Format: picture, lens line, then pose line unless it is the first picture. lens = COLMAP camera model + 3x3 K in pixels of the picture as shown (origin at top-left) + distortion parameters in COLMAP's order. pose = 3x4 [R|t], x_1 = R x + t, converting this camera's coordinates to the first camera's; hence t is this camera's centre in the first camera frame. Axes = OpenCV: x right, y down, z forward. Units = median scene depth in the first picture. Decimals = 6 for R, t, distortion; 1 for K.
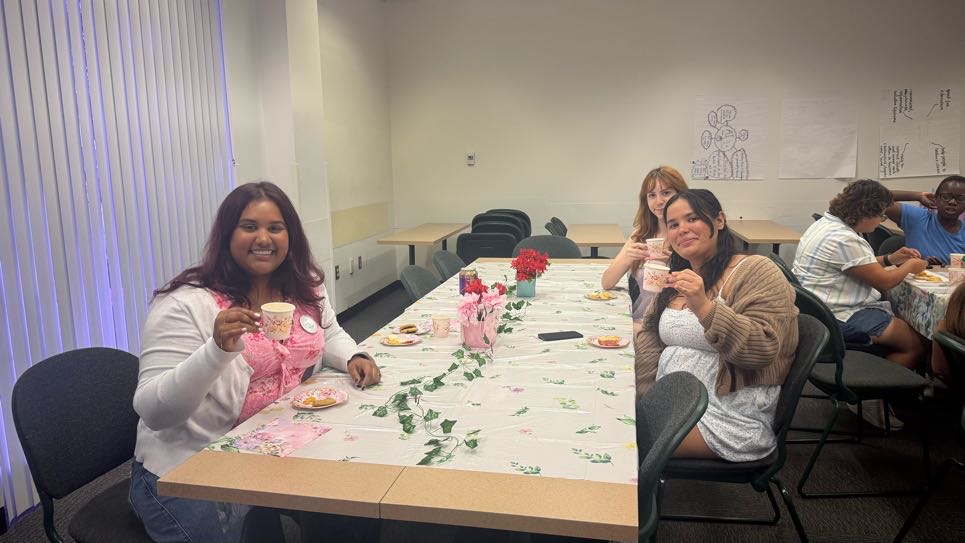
lens RADIAL K [[736.0, 0, 446.5], [0, 736.0, 259.3], [0, 0, 1]] dist [0.042449, -0.108503]
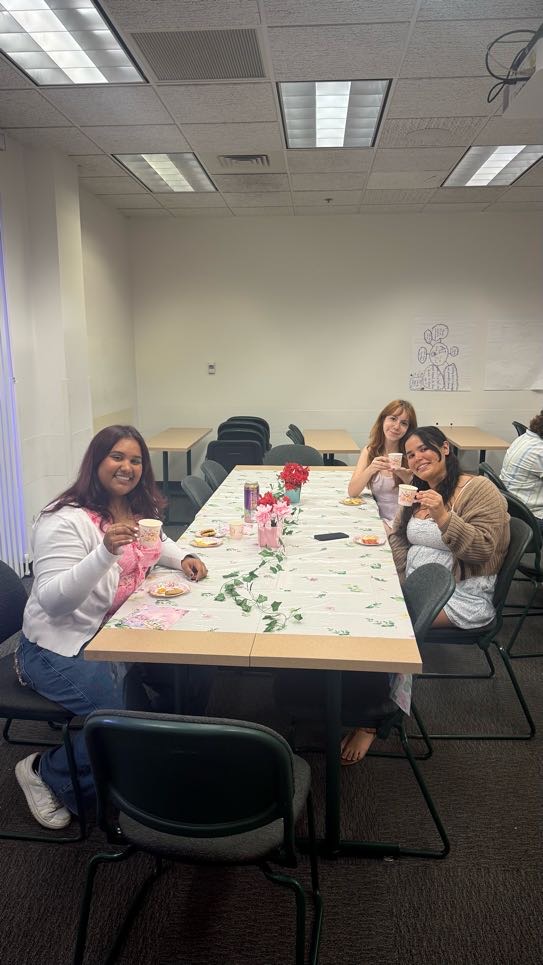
lens RADIAL K [[681.3, 0, 273.3], [0, 681.3, 478.4], [0, 0, 1]] dist [0.071473, -0.107051]
pose [[0.992093, -0.007199, 0.125301, -0.115653], [0.003984, 0.999657, 0.025890, -0.035383], [-0.125445, -0.025186, 0.991781, -0.198578]]
